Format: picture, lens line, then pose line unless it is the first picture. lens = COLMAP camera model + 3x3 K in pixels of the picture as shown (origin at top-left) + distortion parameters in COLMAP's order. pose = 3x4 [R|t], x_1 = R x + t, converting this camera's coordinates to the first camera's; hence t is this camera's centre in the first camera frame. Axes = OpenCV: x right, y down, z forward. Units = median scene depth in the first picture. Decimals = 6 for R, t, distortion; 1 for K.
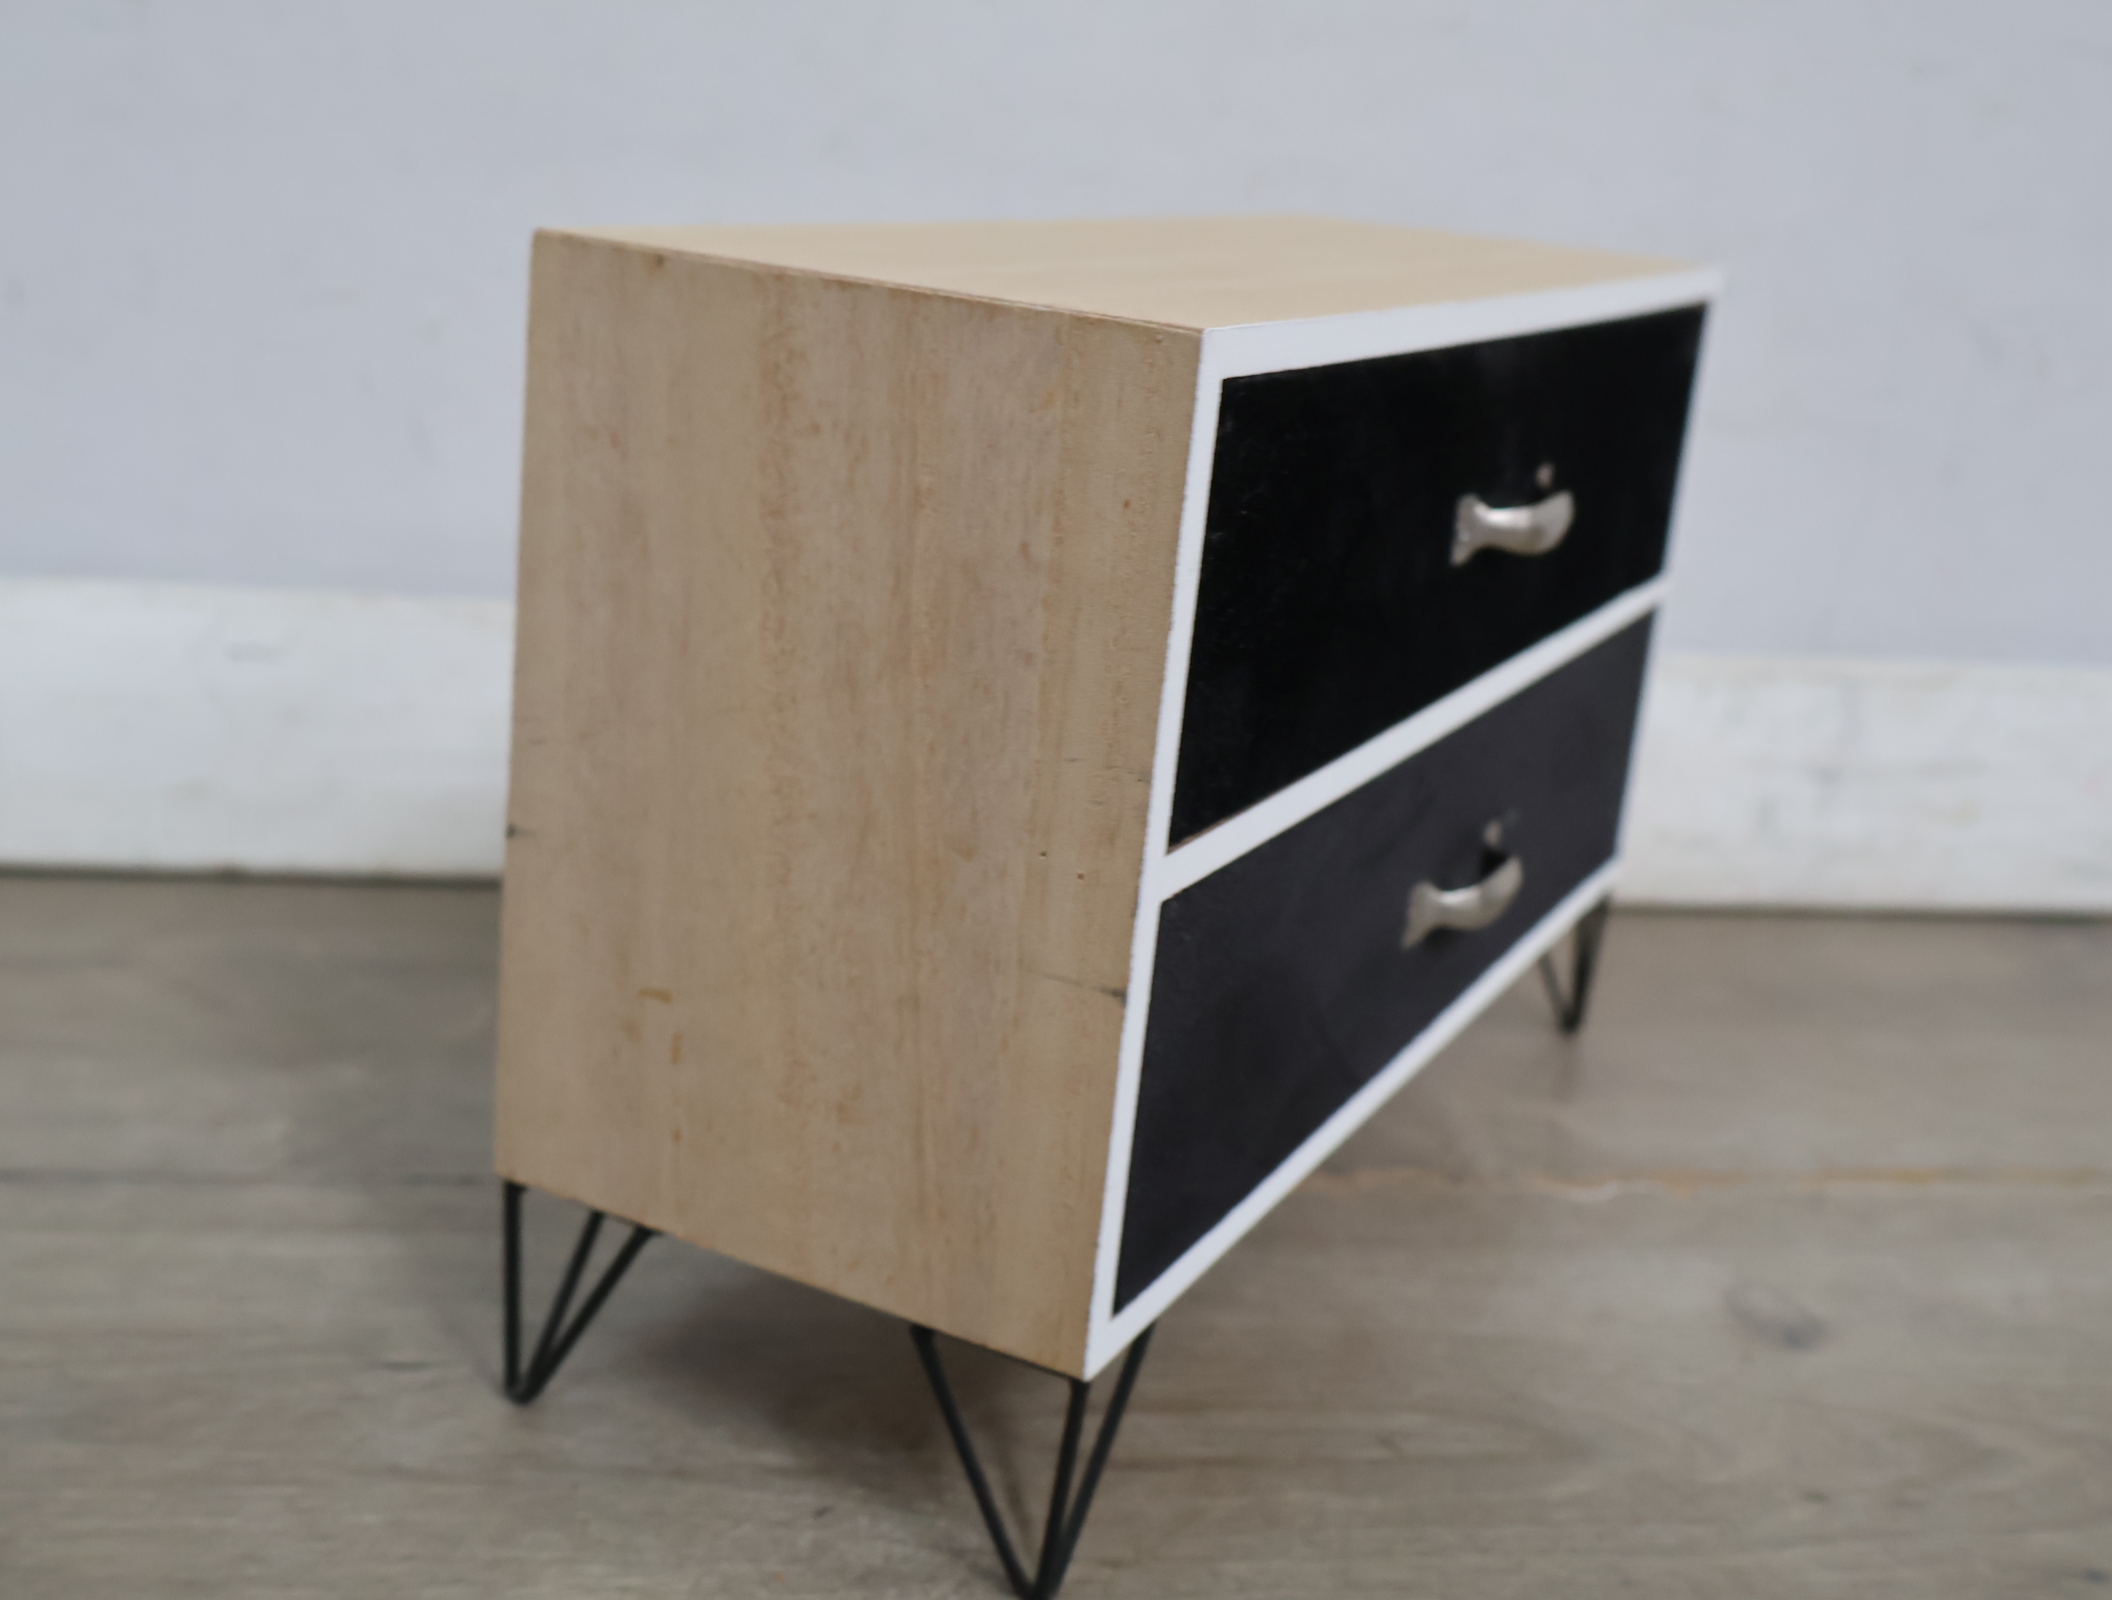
lens RADIAL K [[2422.8, 0, 1048.9], [0, 2422.8, 802.5], [0, 0, 1]] dist [0.003072, 0.000000]
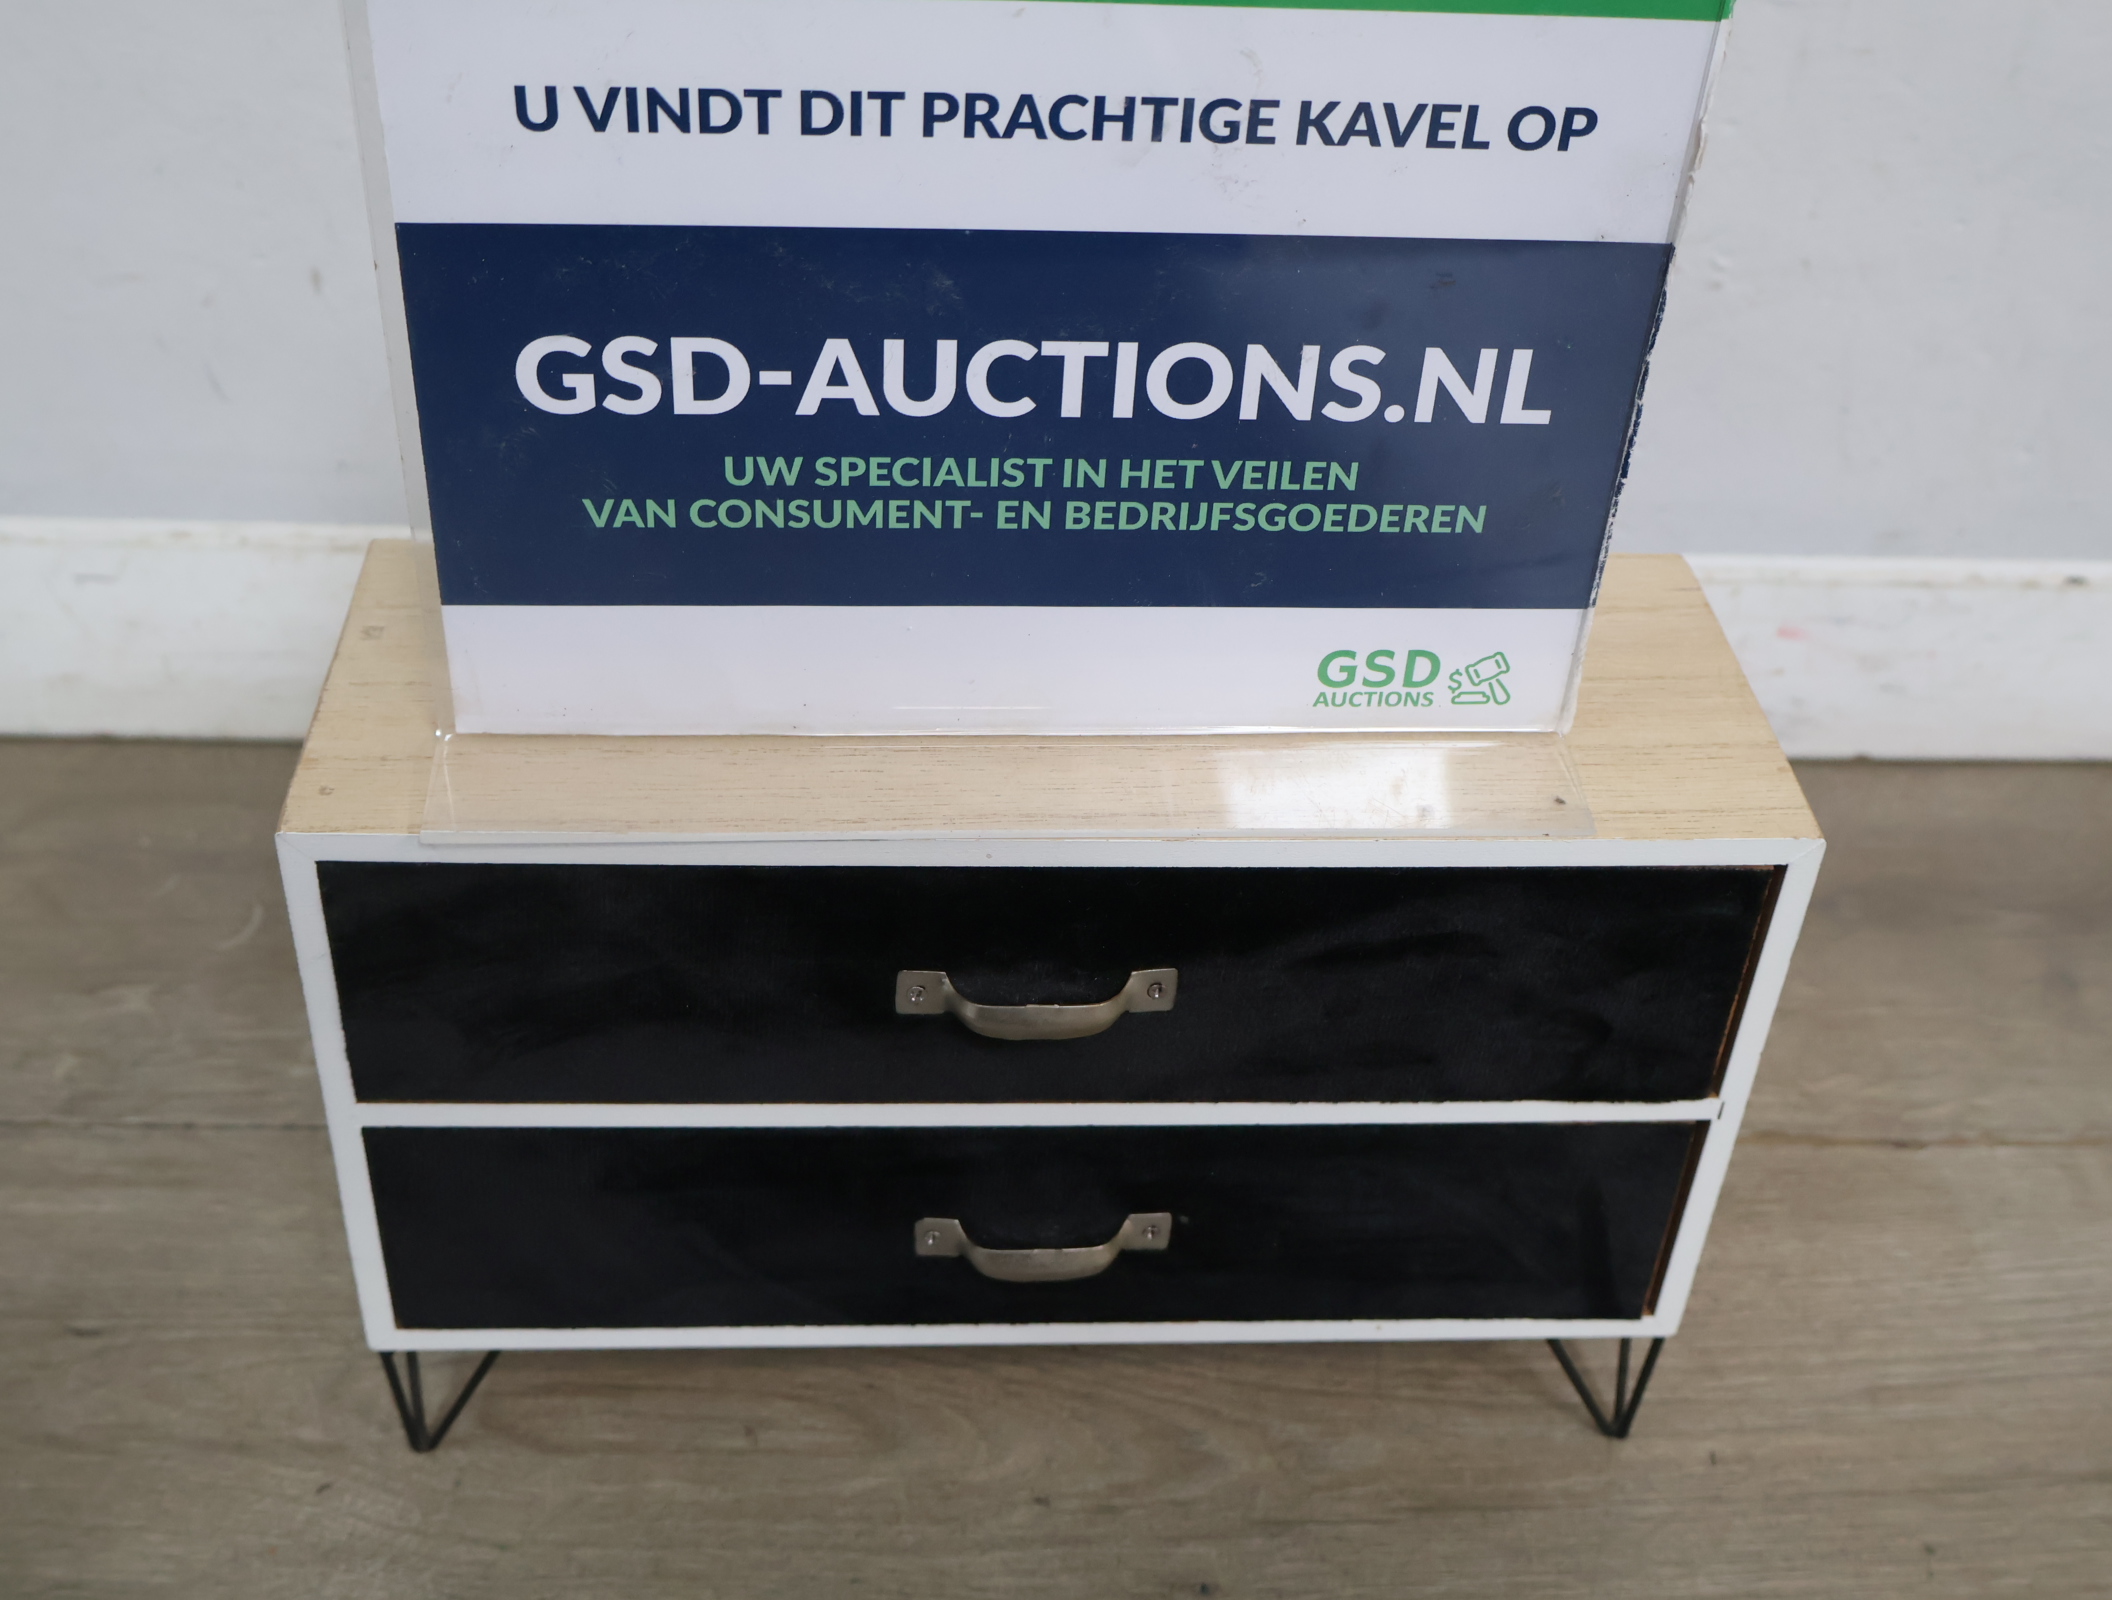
lens RADIAL K [[2422.8, 0, 1045.4], [0, 2422.8, 798.4], [0, 0, 1]] dist [0.003072, 0.000000]
pose [[0.988787, 0.055057, -0.138815, 0.496064], [-0.004038, 0.939073, 0.343695, -0.580744], [0.149280, -0.339280, 0.928765, -0.161334]]
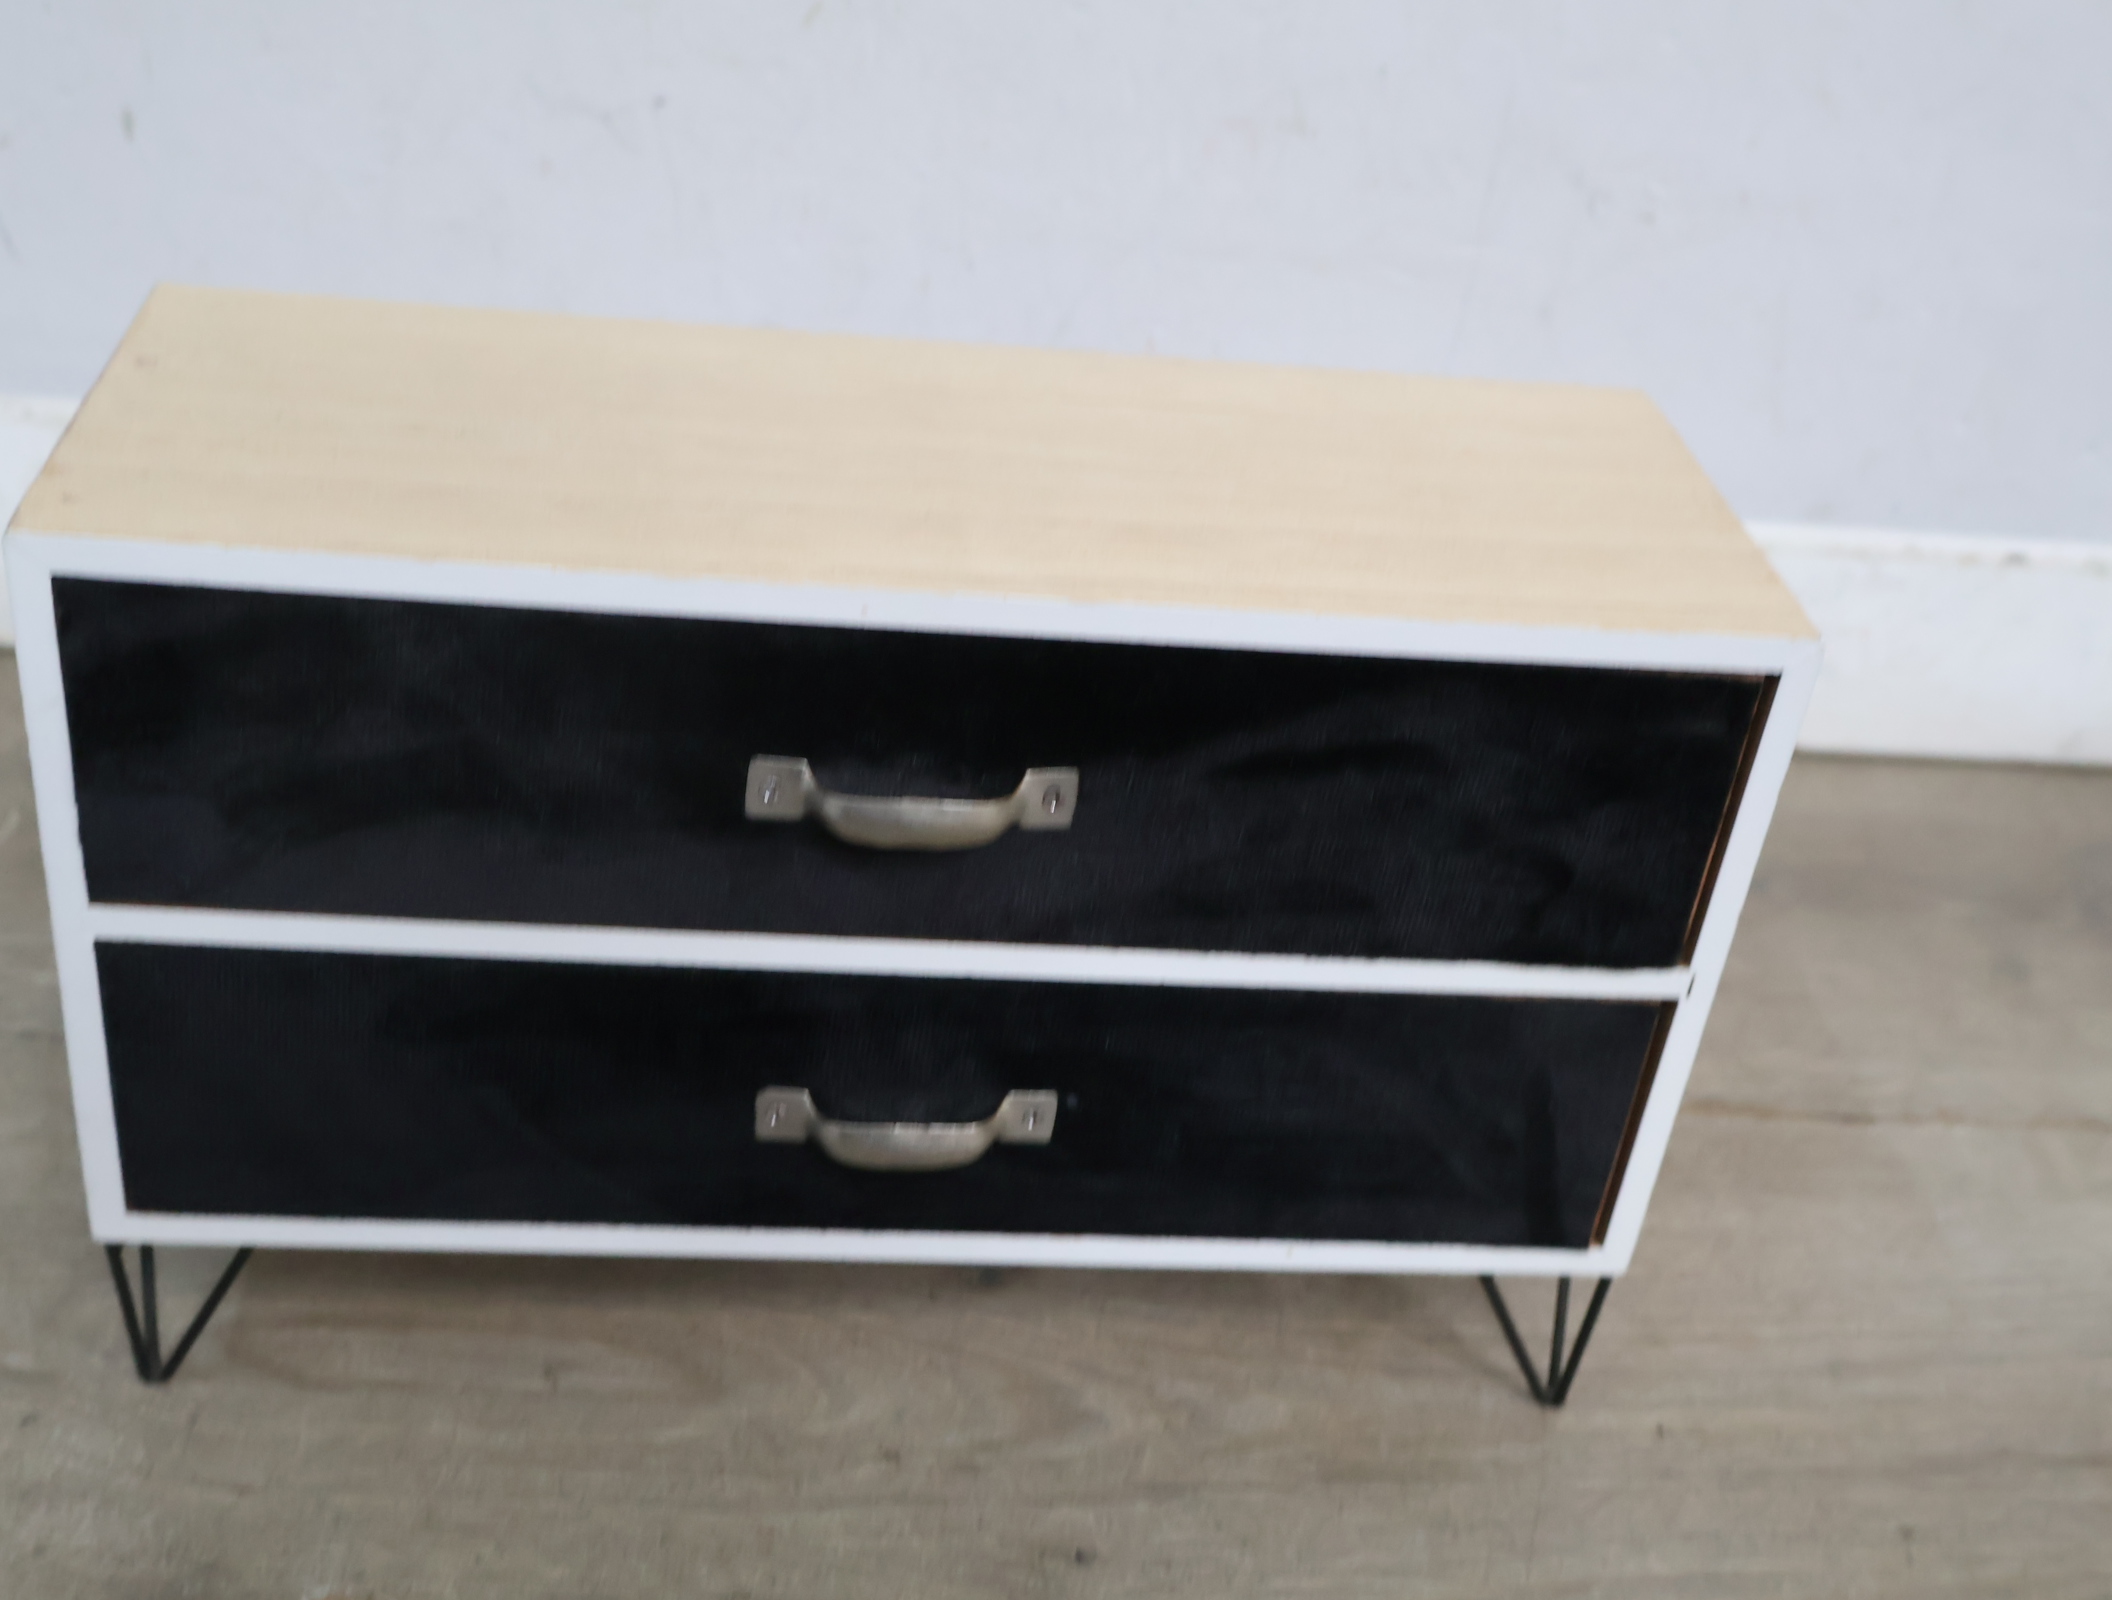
lens RADIAL K [[2422.8, 0, 1046.1], [0, 2422.8, 796.8], [0, 0, 1]] dist [0.003072, 0.000000]
pose [[0.993472, 0.079086, -0.082207, 0.469975], [-0.055141, 0.963807, 0.260837, -0.344439], [0.099861, -0.254602, 0.961876, -0.055512]]
